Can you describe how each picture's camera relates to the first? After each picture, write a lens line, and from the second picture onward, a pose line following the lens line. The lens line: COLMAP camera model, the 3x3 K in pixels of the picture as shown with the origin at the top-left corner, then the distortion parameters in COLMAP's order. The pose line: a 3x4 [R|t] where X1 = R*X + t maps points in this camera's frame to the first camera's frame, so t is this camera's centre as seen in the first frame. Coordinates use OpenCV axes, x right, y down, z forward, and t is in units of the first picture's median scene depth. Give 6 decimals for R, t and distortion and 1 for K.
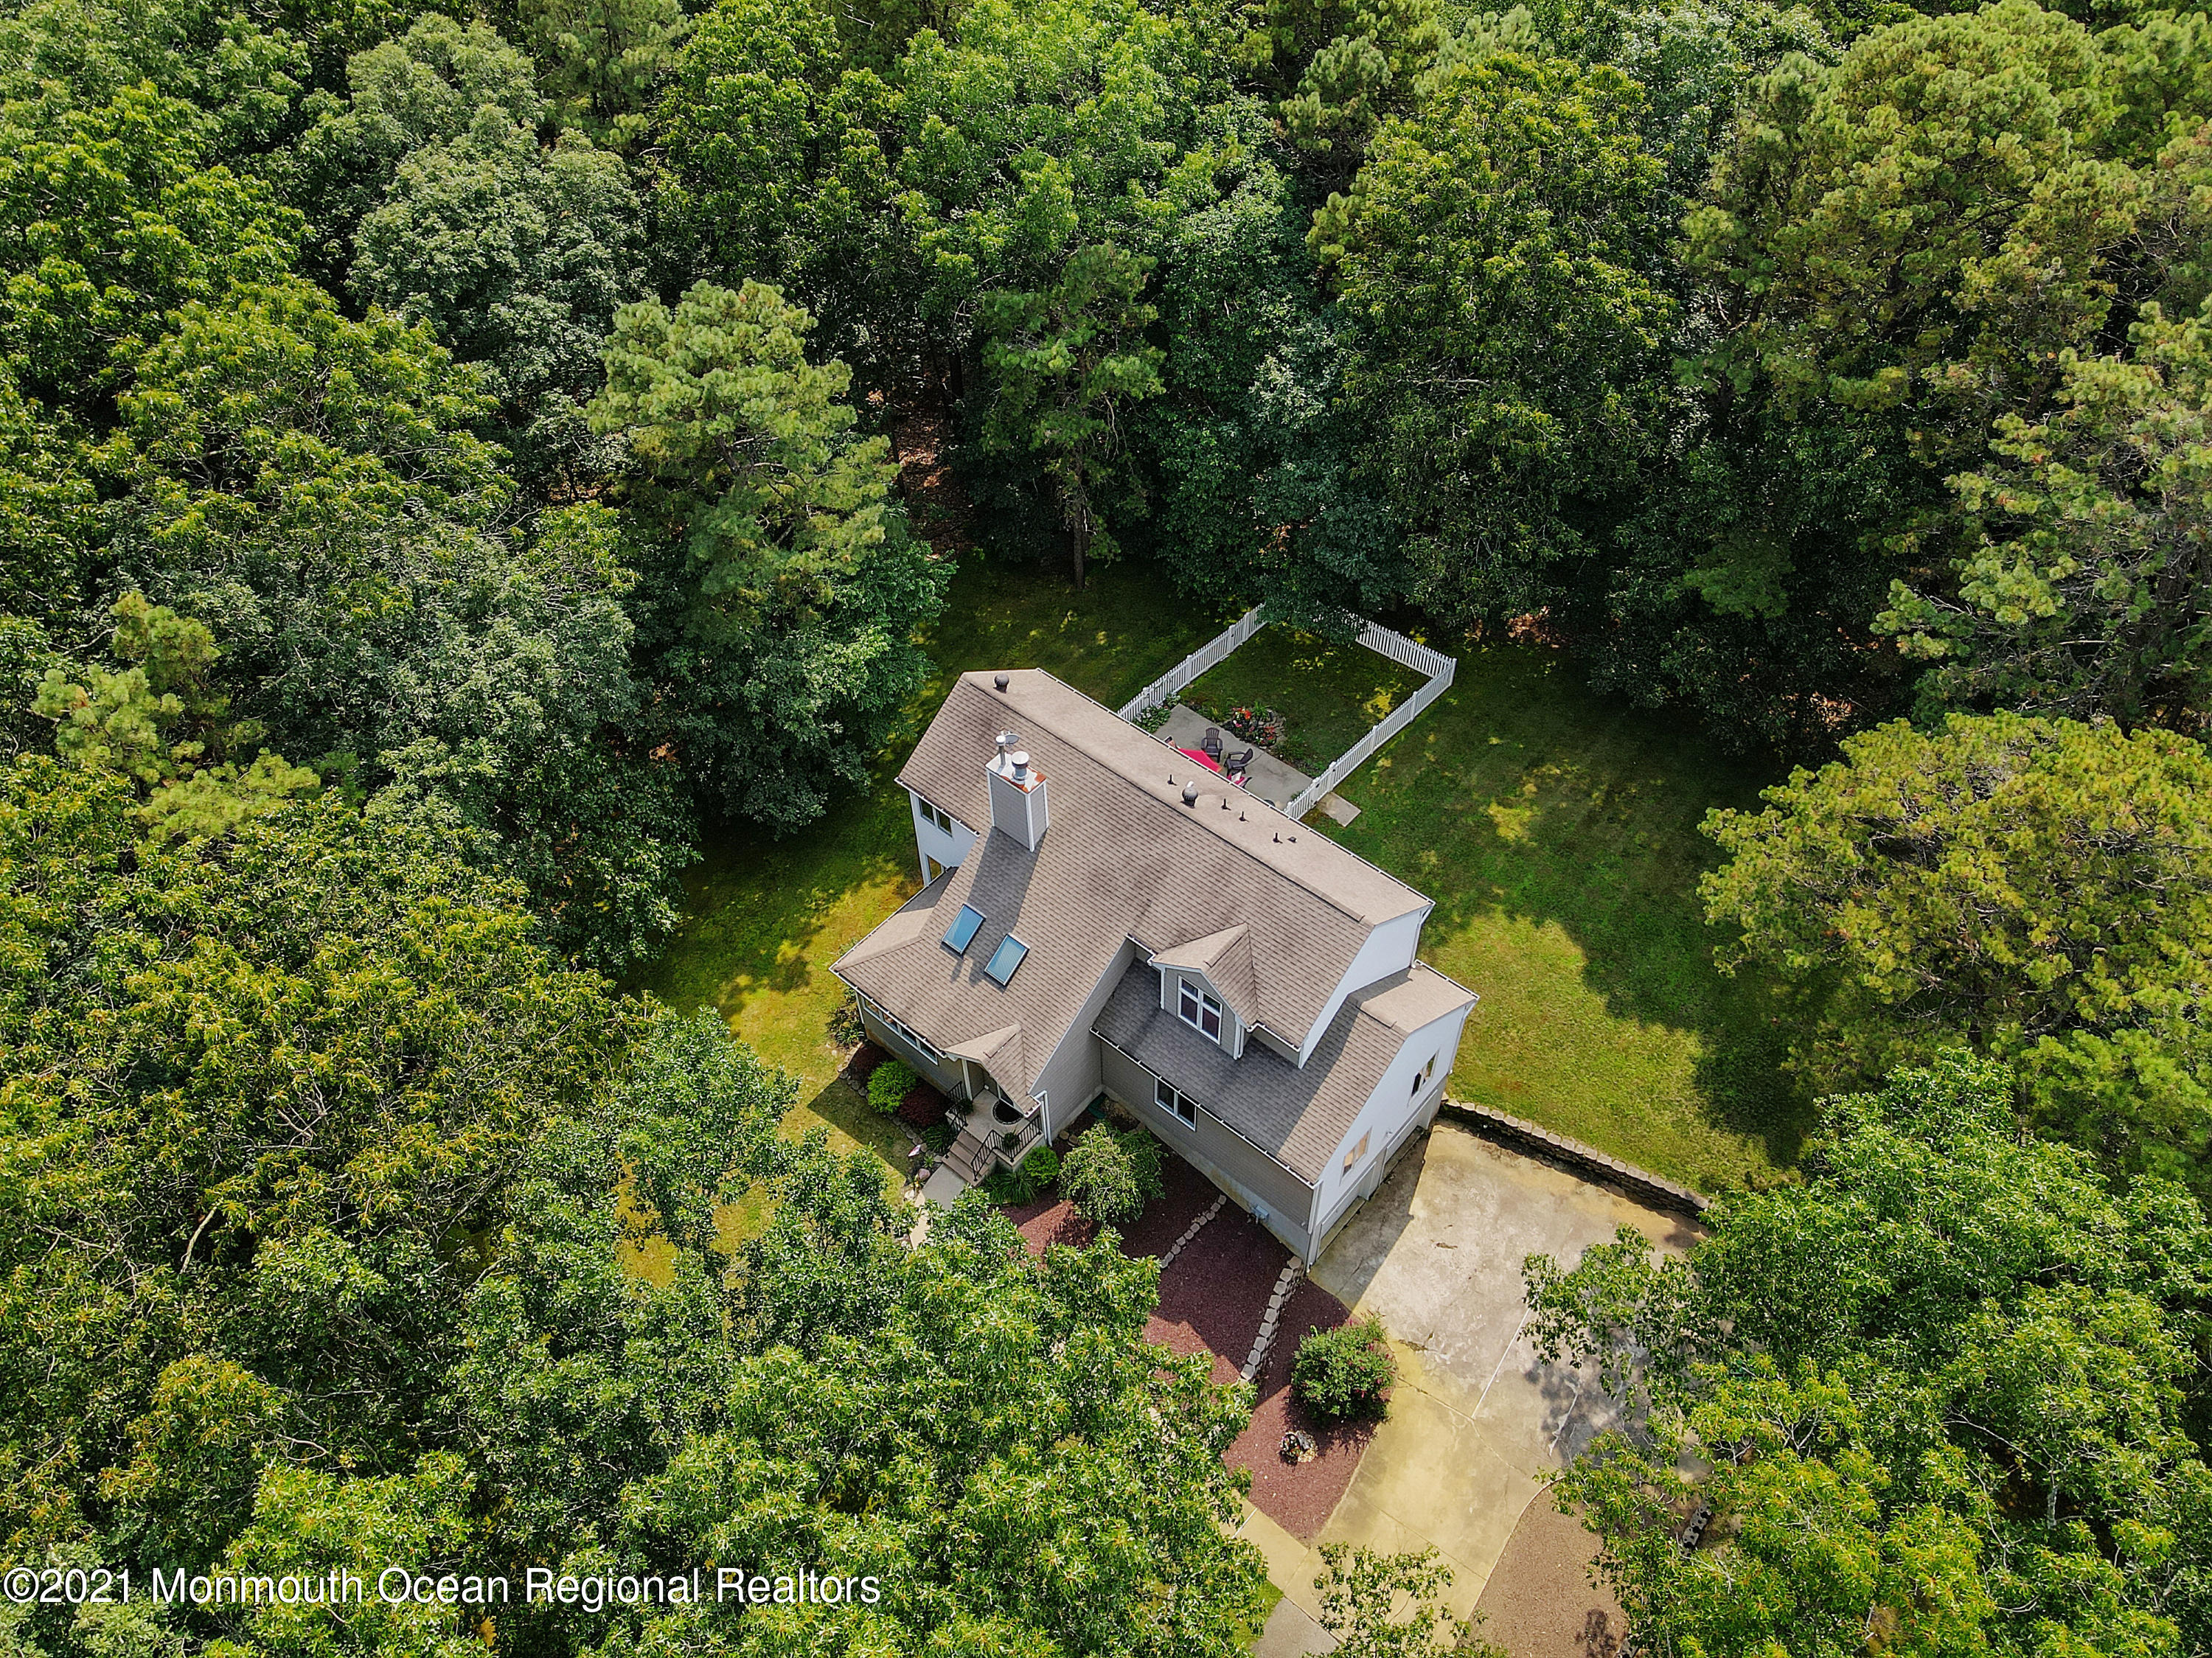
lens RADIAL K [[1613.0, 0, 1095.8], [0, 1613.0, 834.3], [0, 0, 1]] dist [0.005014, 0.006888]
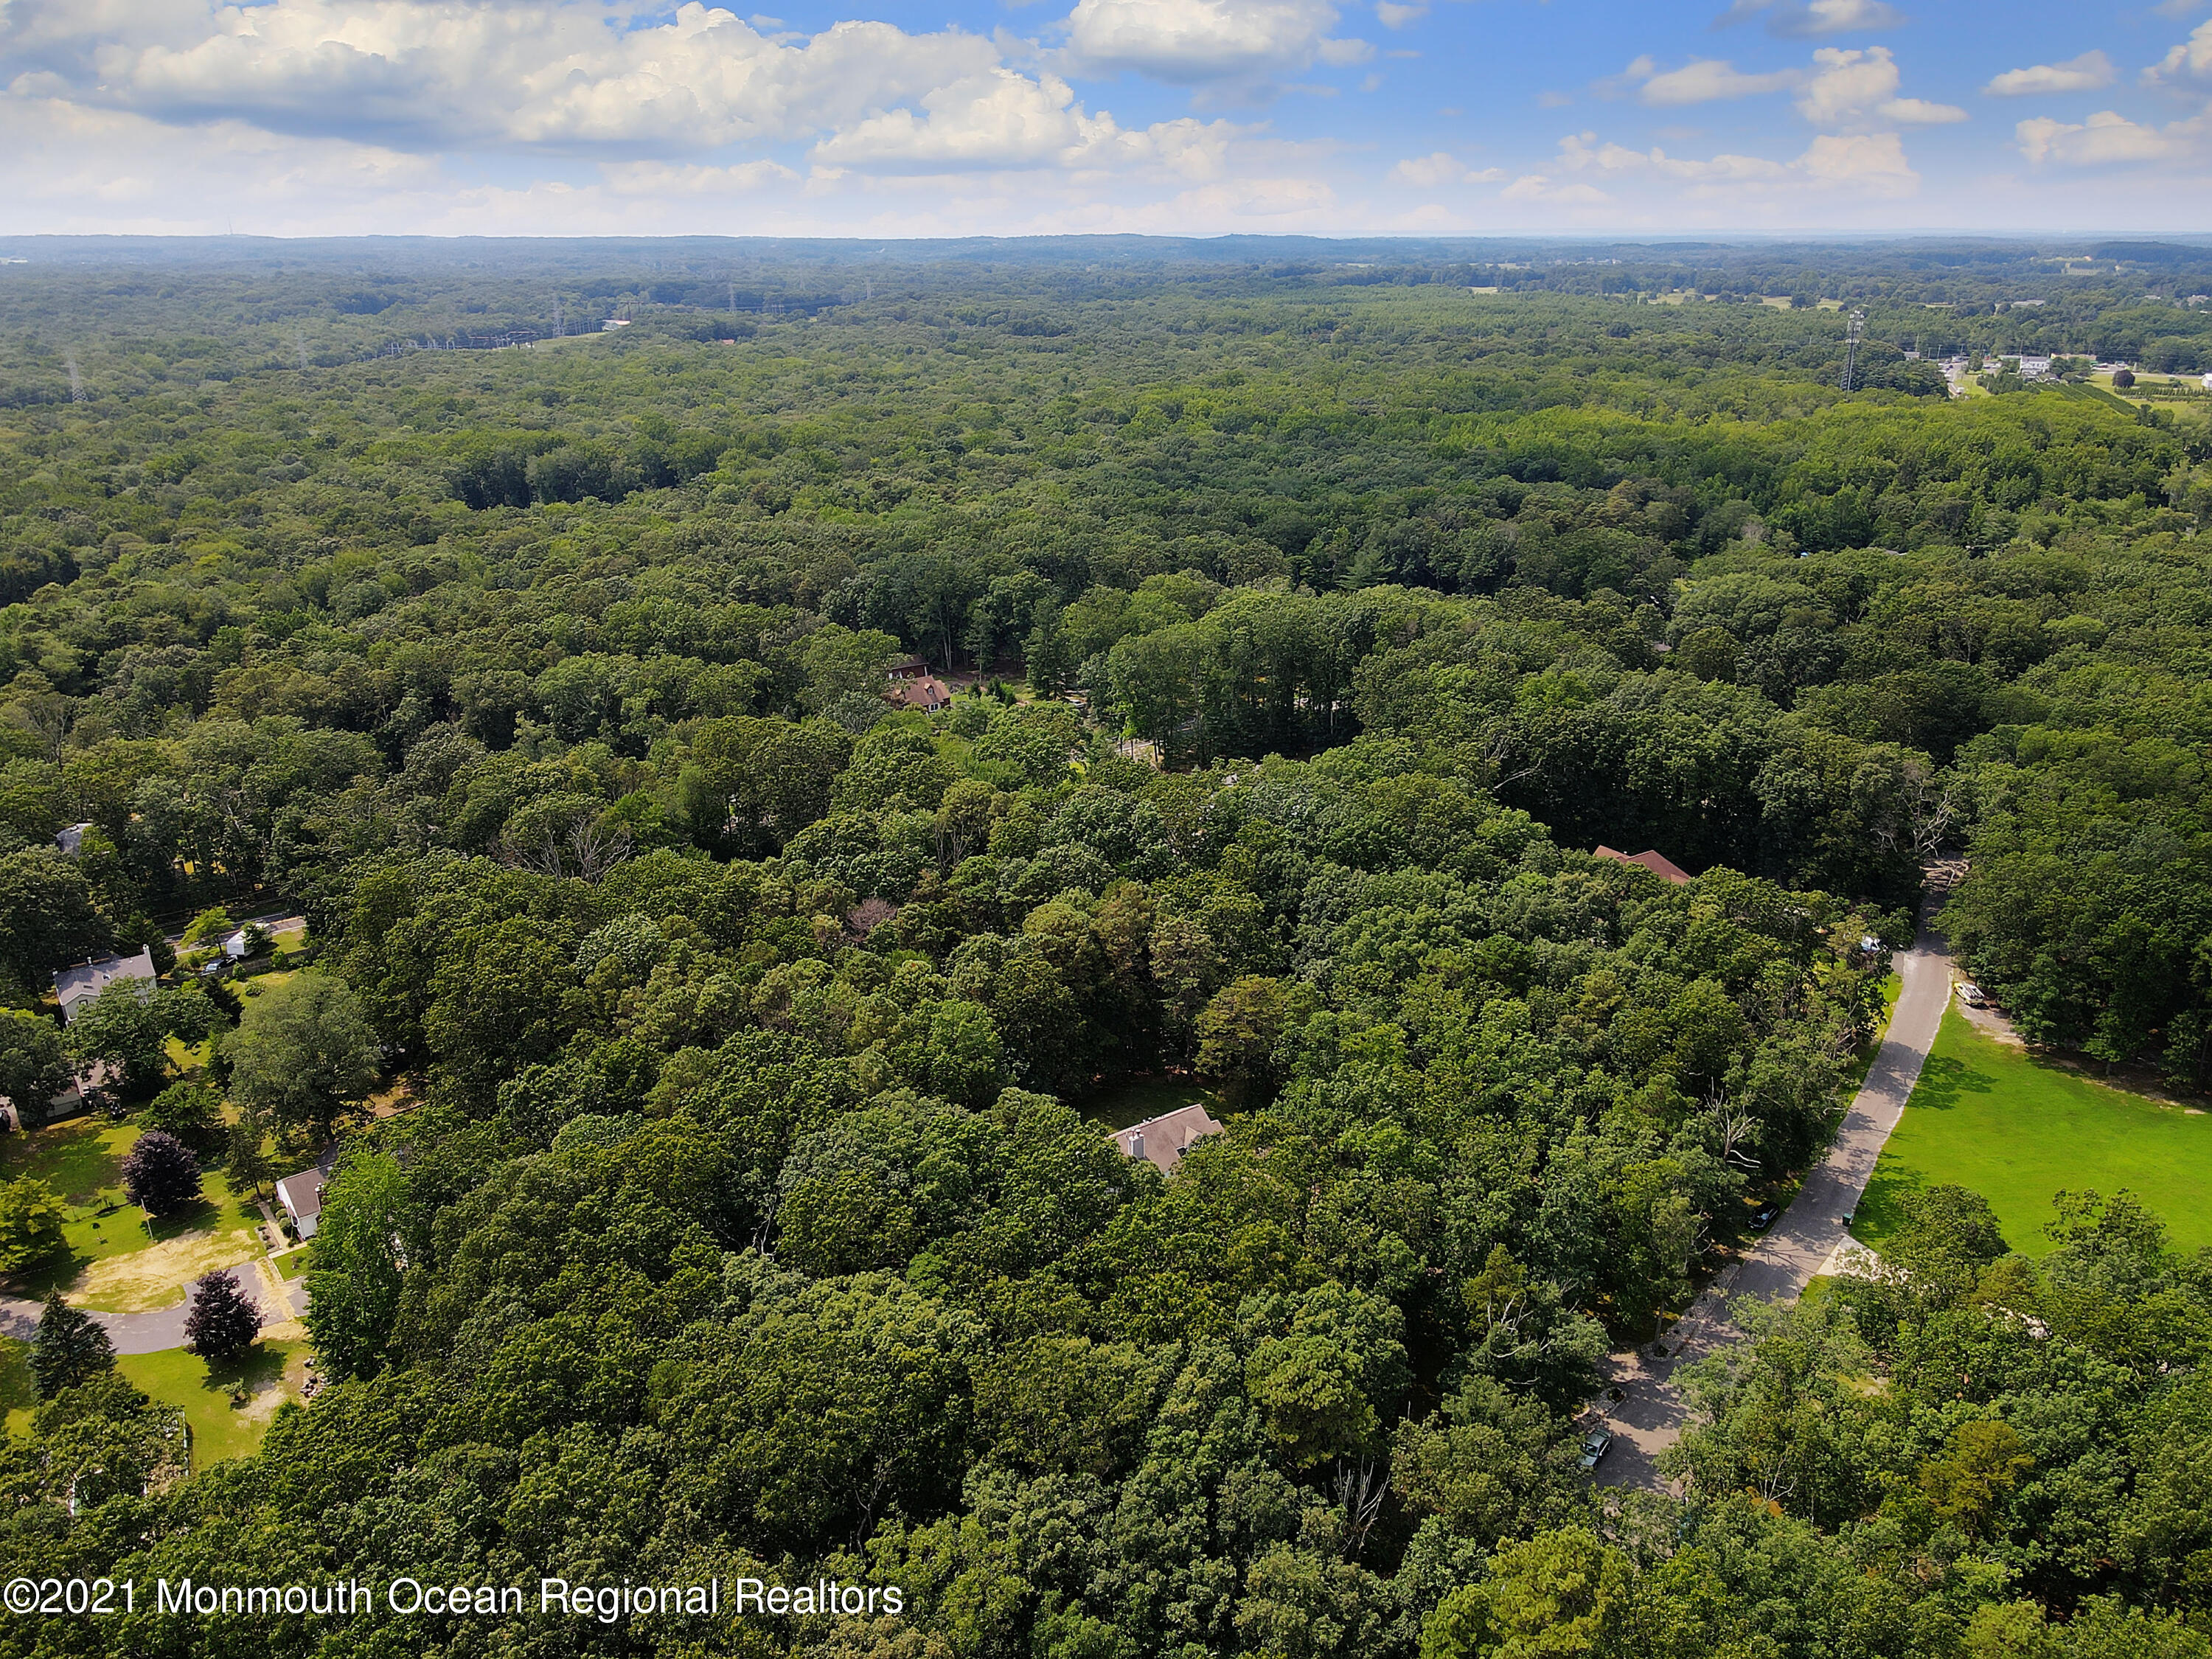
lens RADIAL K [[1605.8, 0, 1098.0], [0, 1605.8, 822.2], [0, 0, 1]] dist [-0.006967, 0.033099]
pose [[0.243016, -0.310912, 0.918845, -3.099092], [0.731784, 0.680545, 0.036735, -0.699775], [-0.636737, 0.663469, 0.392904, -0.852293]]
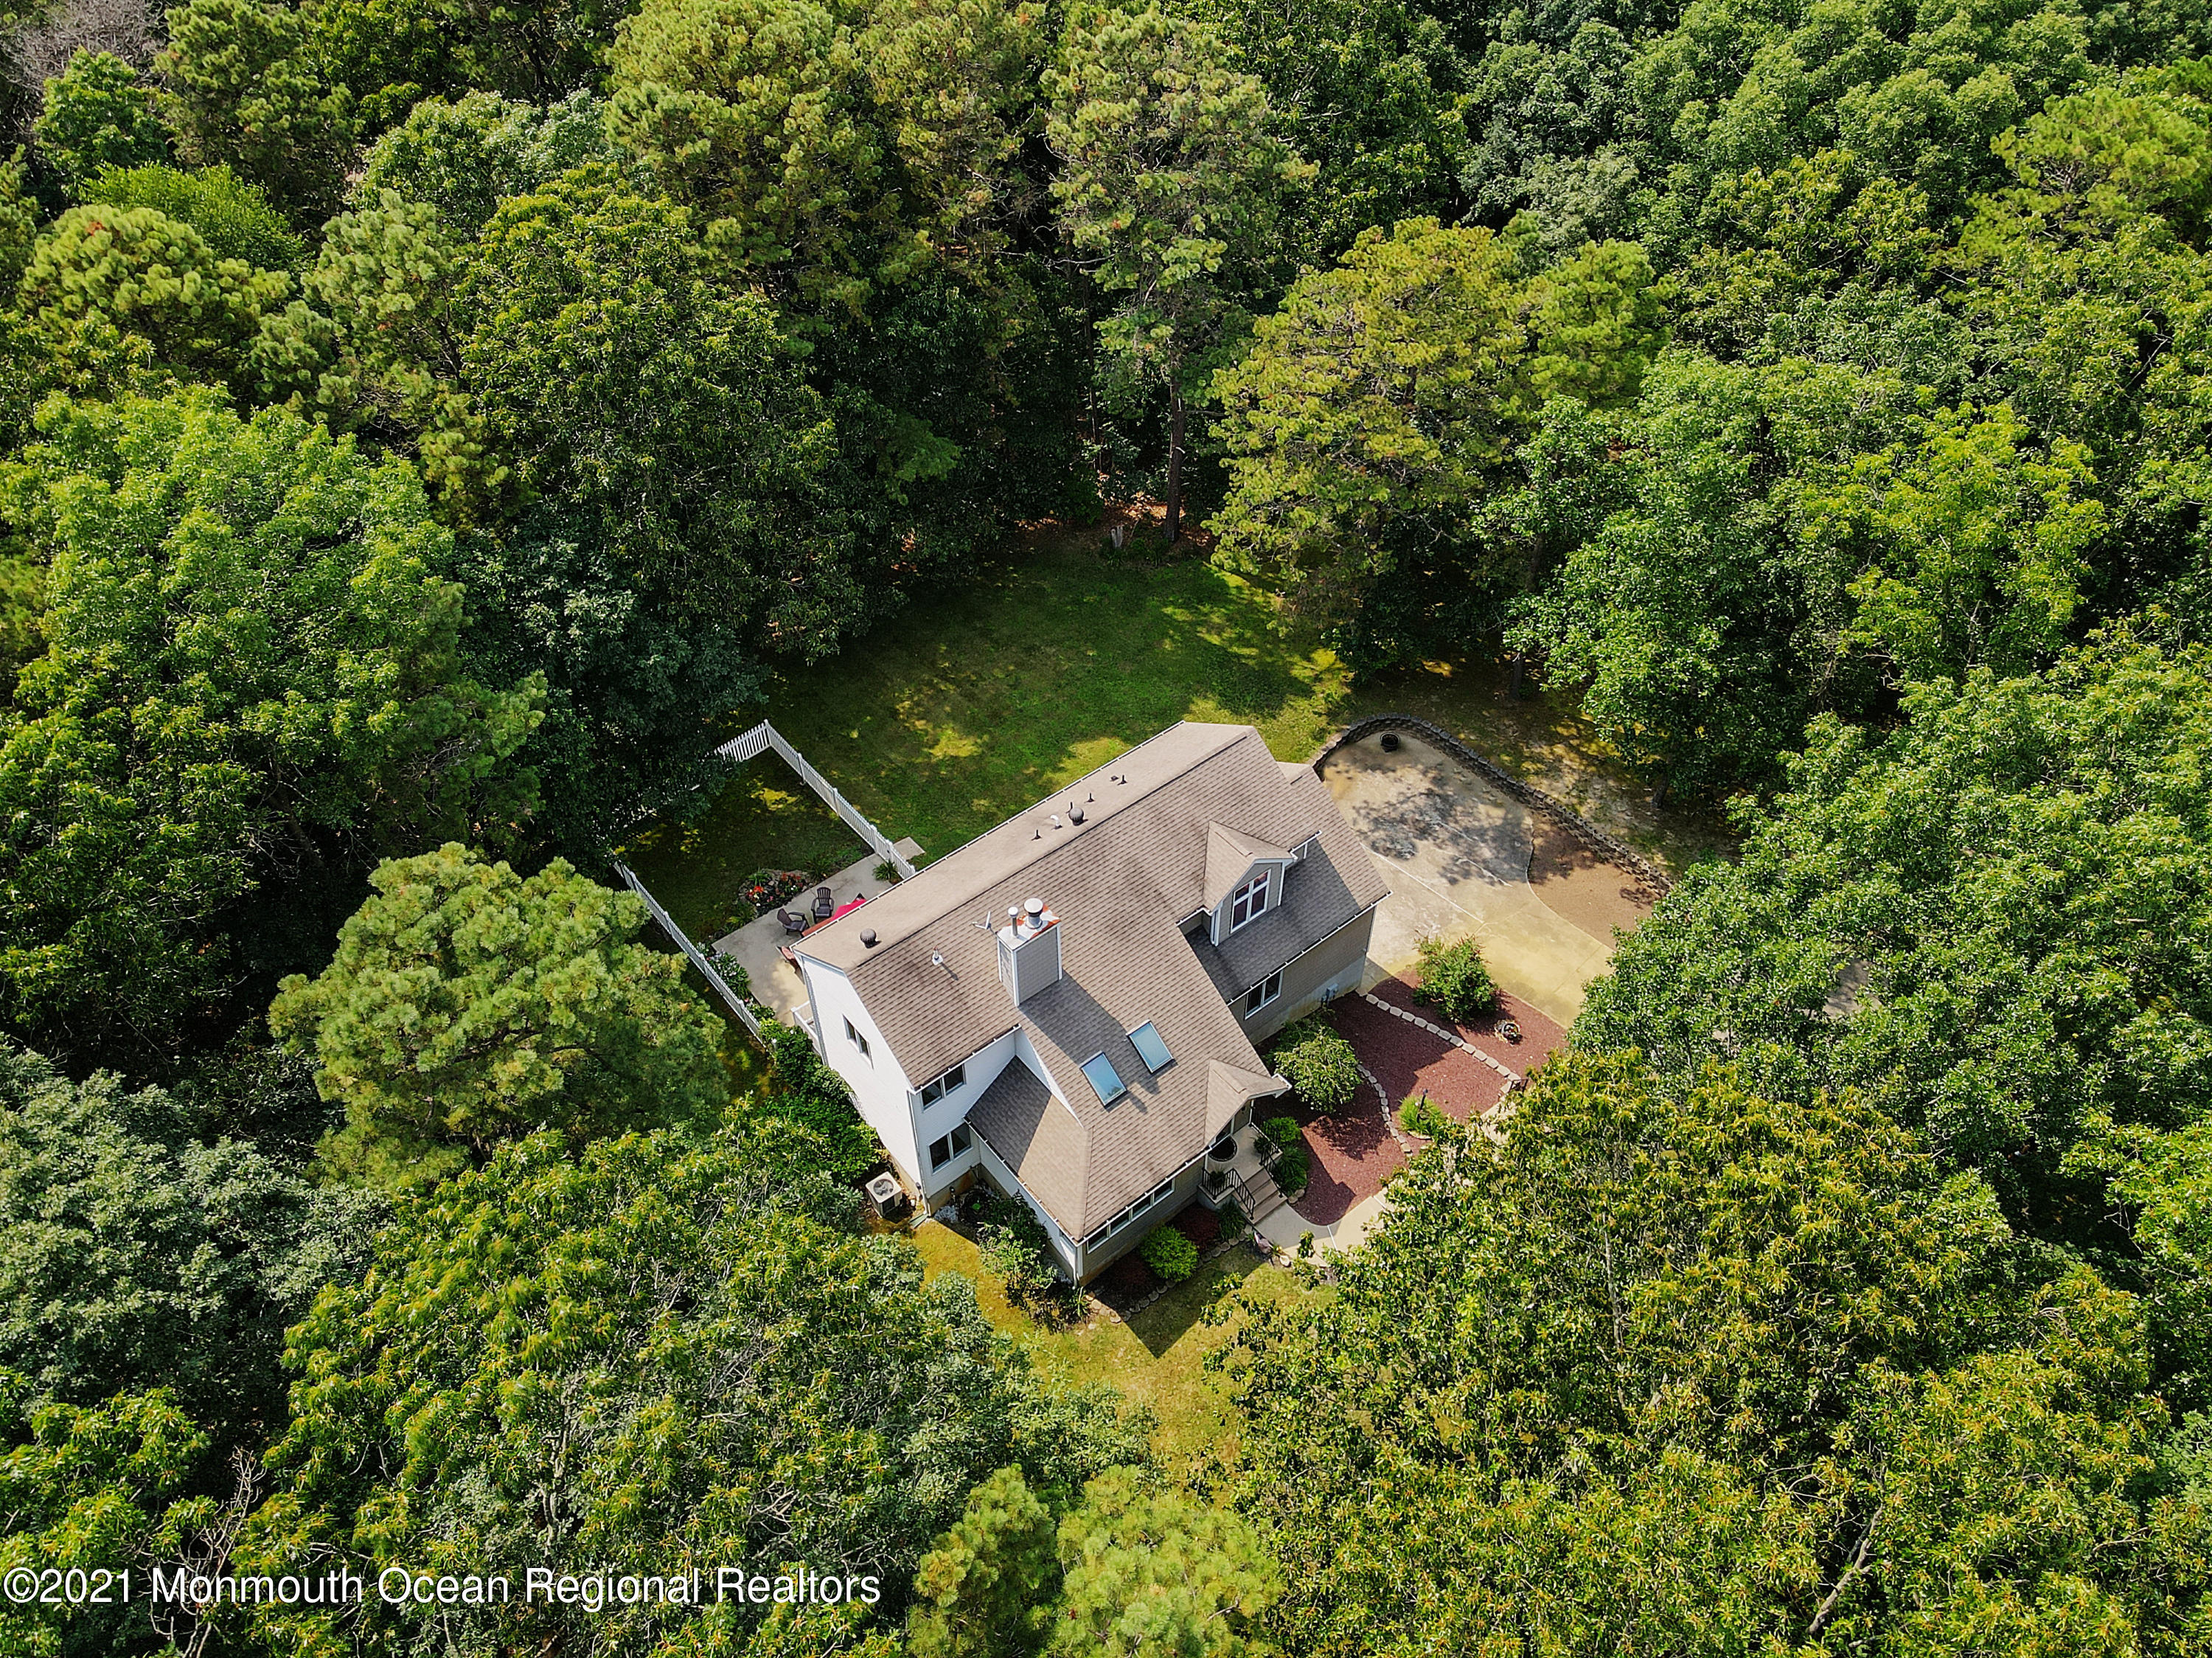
lens RADIAL K [[1609.2, 0, 1097.3], [0, 1609.2, 811.6], [0, 0, 1]] dist [0.029200, -0.009370]
pose [[0.179502, -0.698832, 0.692396, -0.619403], [0.745553, 0.555825, 0.367708, -0.375106], [-0.641817, 0.450214, 0.620789, 0.326223]]
